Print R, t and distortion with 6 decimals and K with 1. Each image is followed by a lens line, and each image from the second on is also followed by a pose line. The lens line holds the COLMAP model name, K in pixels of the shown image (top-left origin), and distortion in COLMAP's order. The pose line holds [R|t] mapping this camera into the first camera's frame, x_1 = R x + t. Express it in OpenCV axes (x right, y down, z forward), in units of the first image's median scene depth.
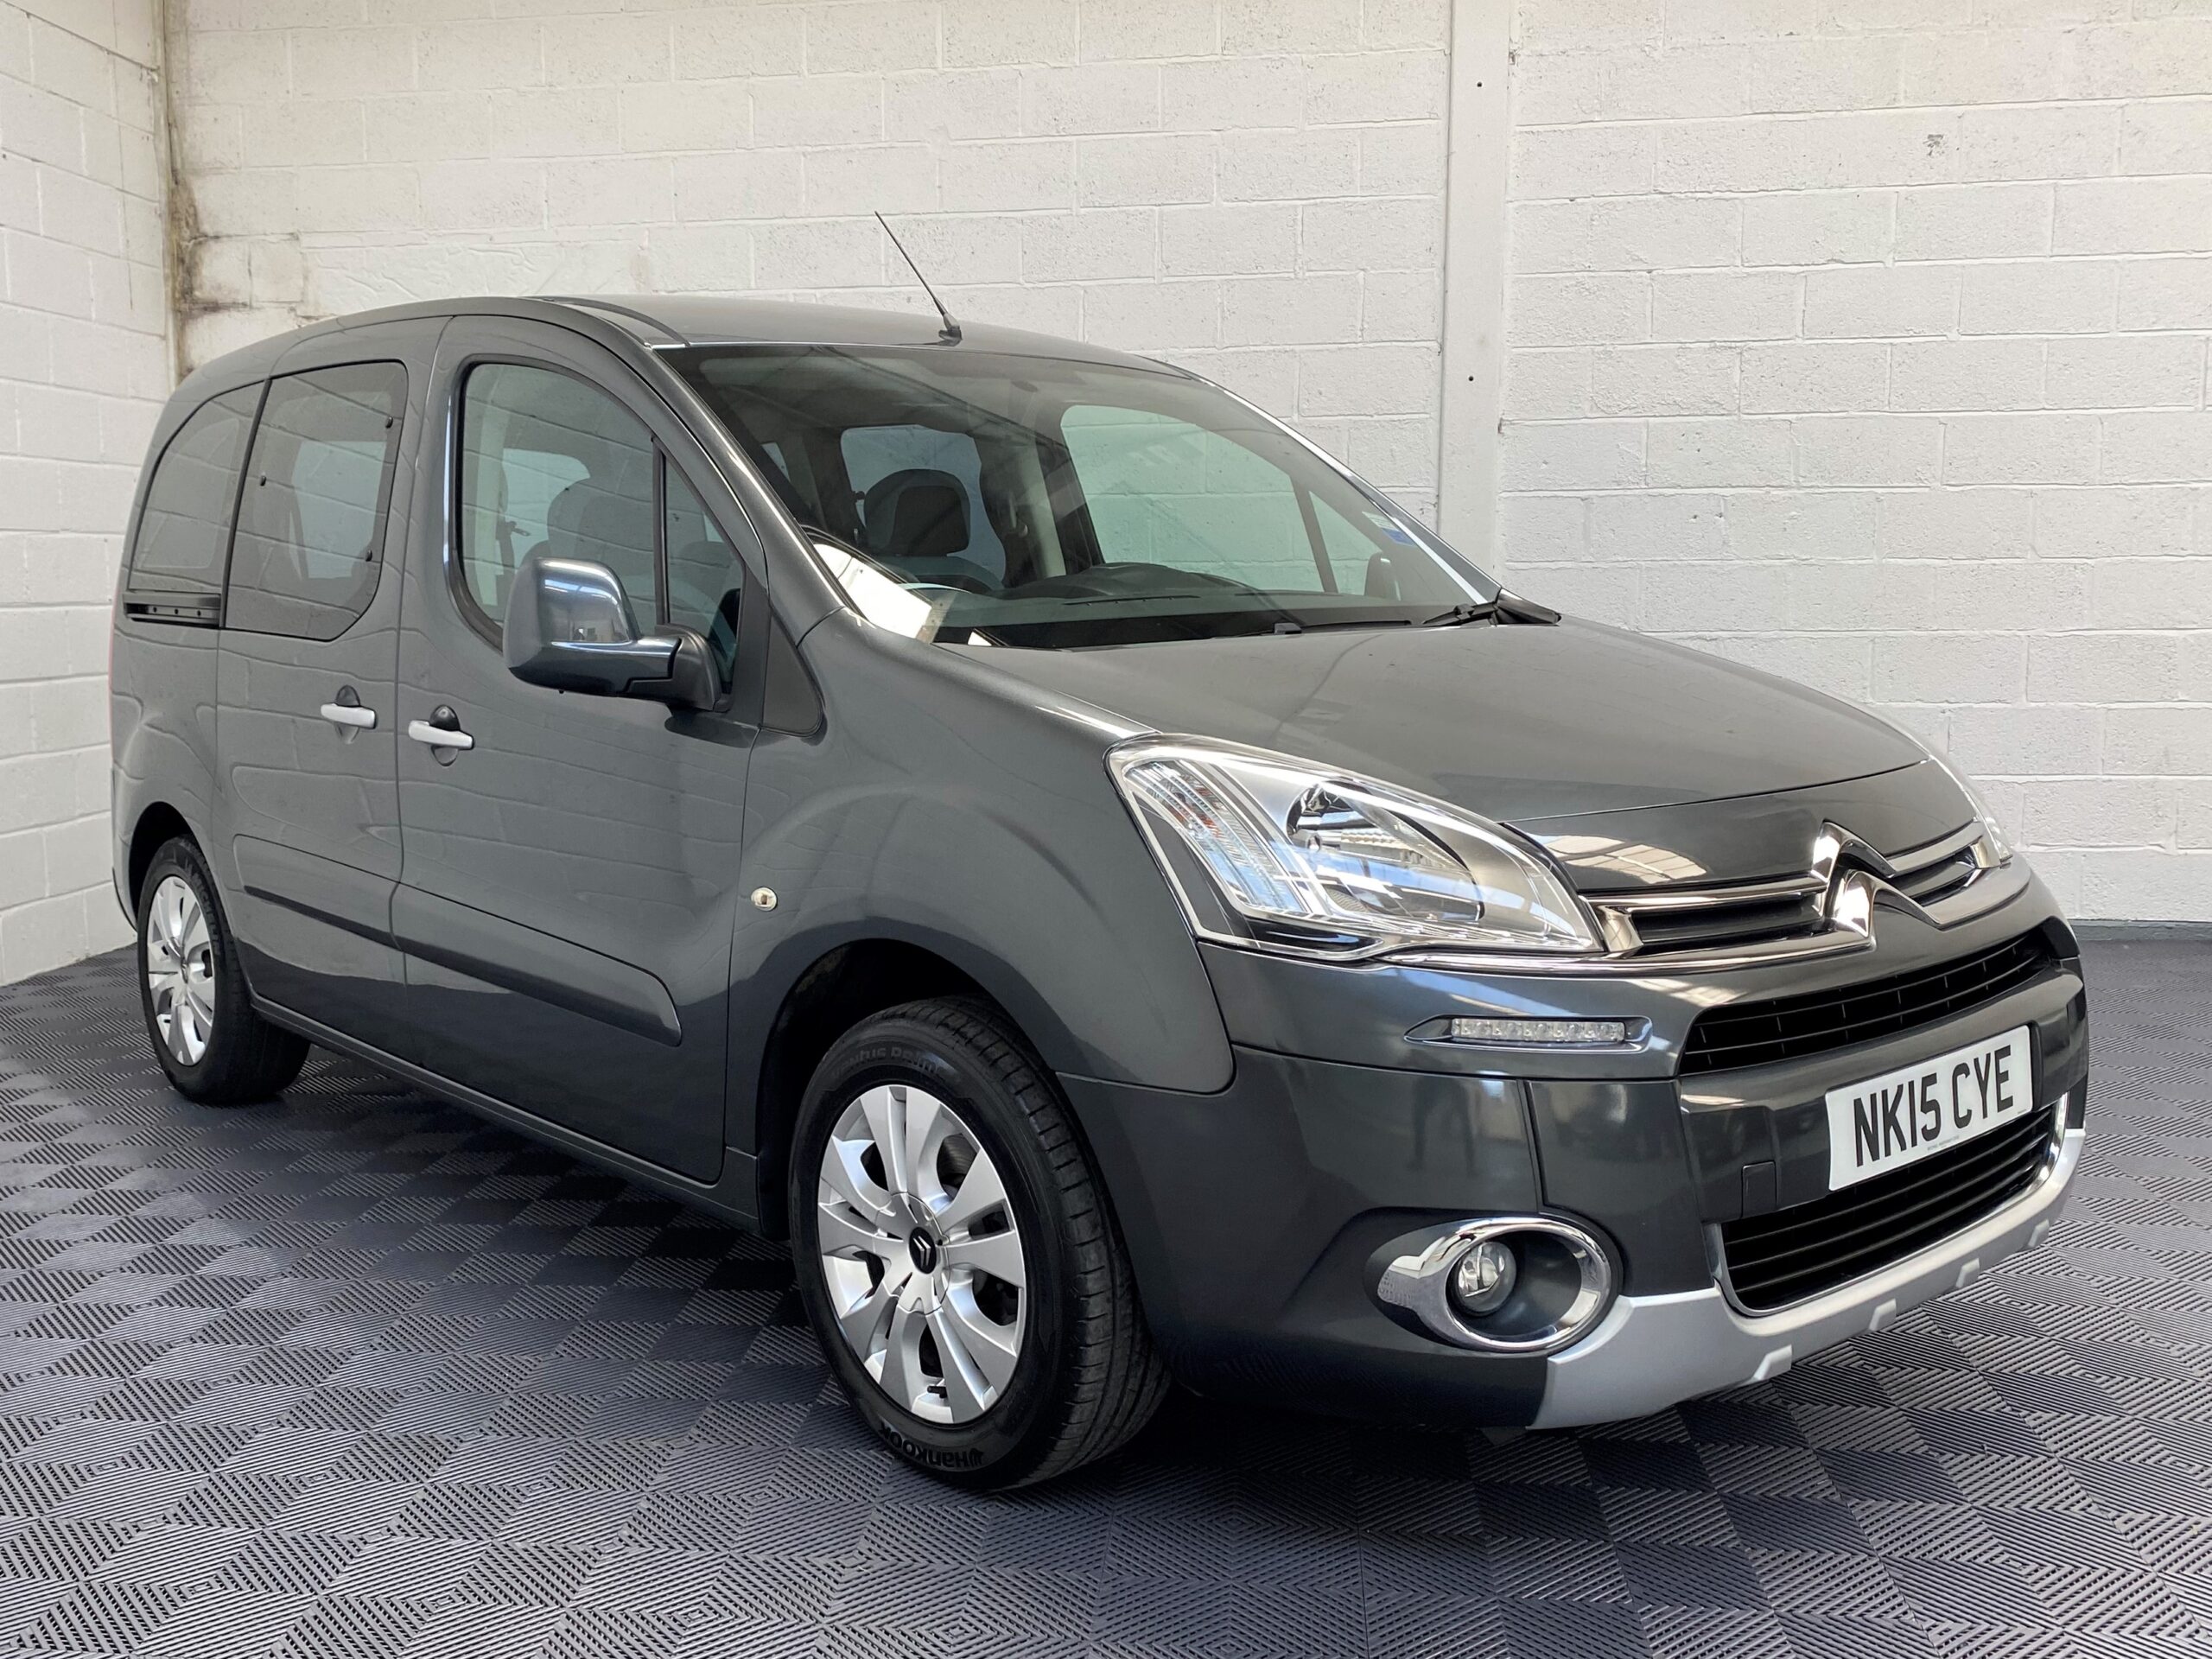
lens RADIAL K [[2024.7, 0, 977.4], [0, 2024.7, 846.7], [0, 0, 1]] dist [0.029517, -0.017301]
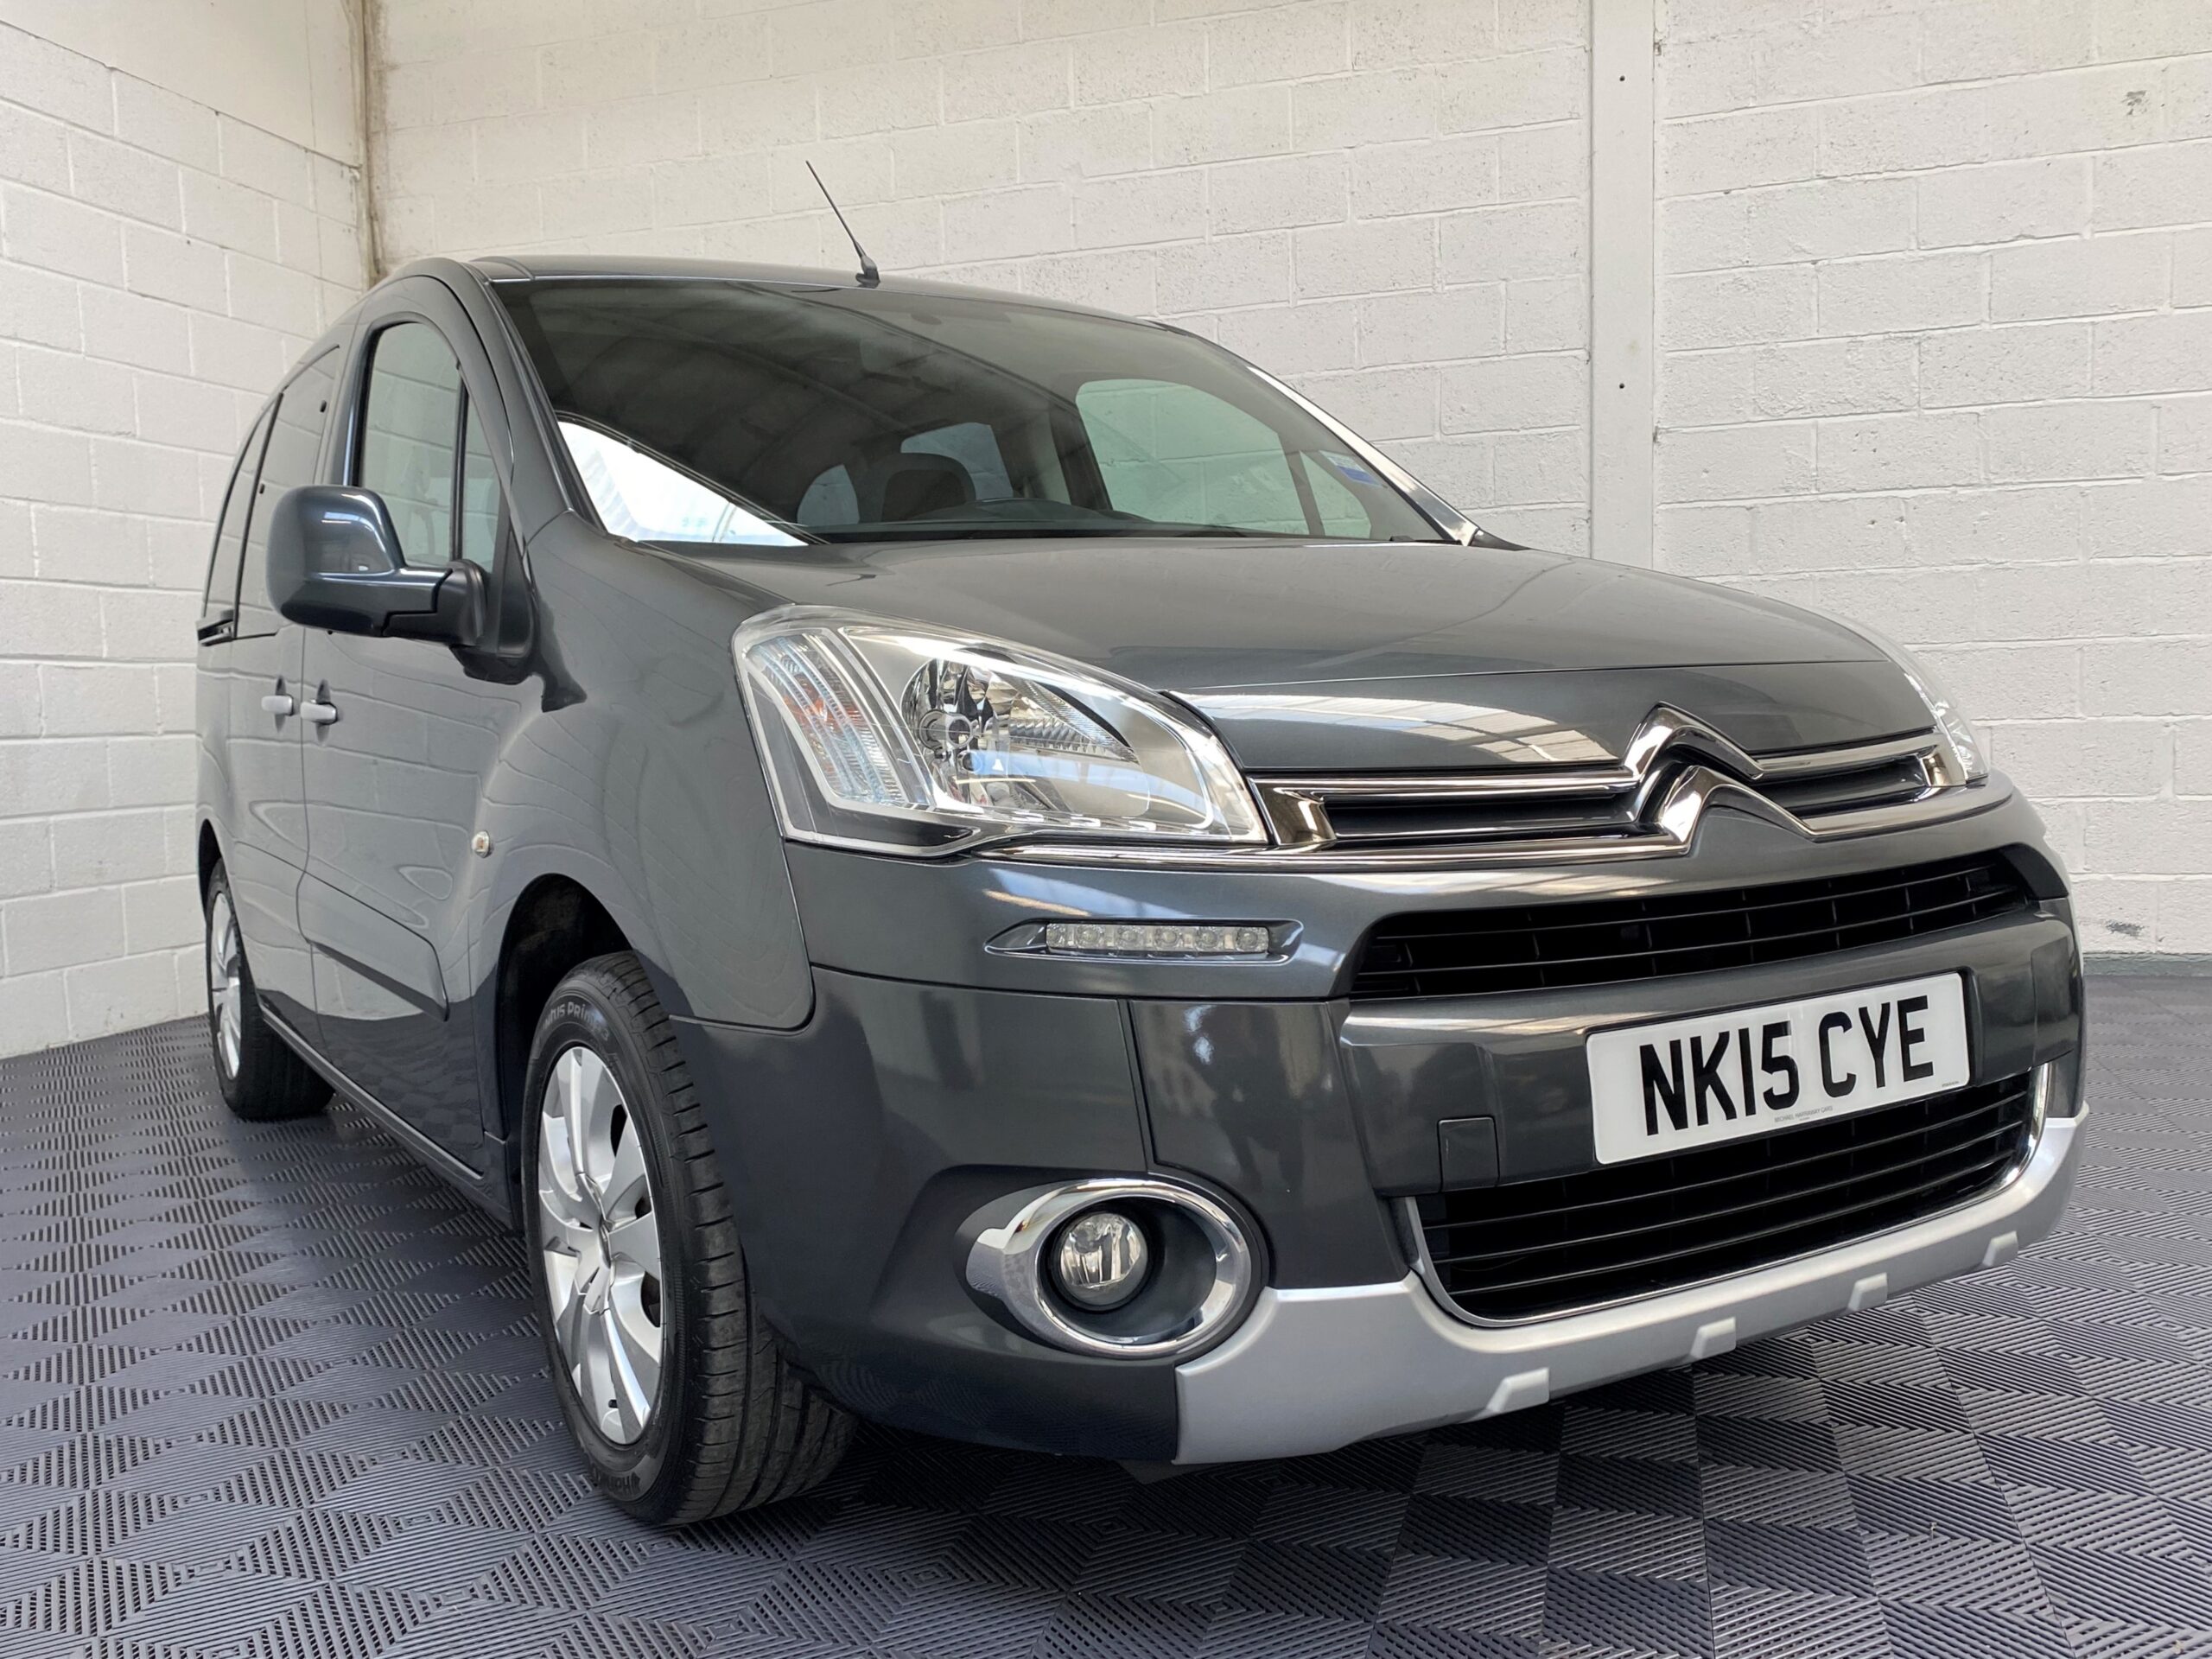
lens RADIAL K [[1889.0, 0, 1054.4], [0, 1889.0, 875.6], [0, 0, 1]] dist [0.014814, 0.006595]
pose [[0.987990, -0.008177, -0.154302, 0.275392], [0.002197, 0.999241, -0.038880, 0.074494], [0.154503, 0.038074, 0.987258, 0.226480]]
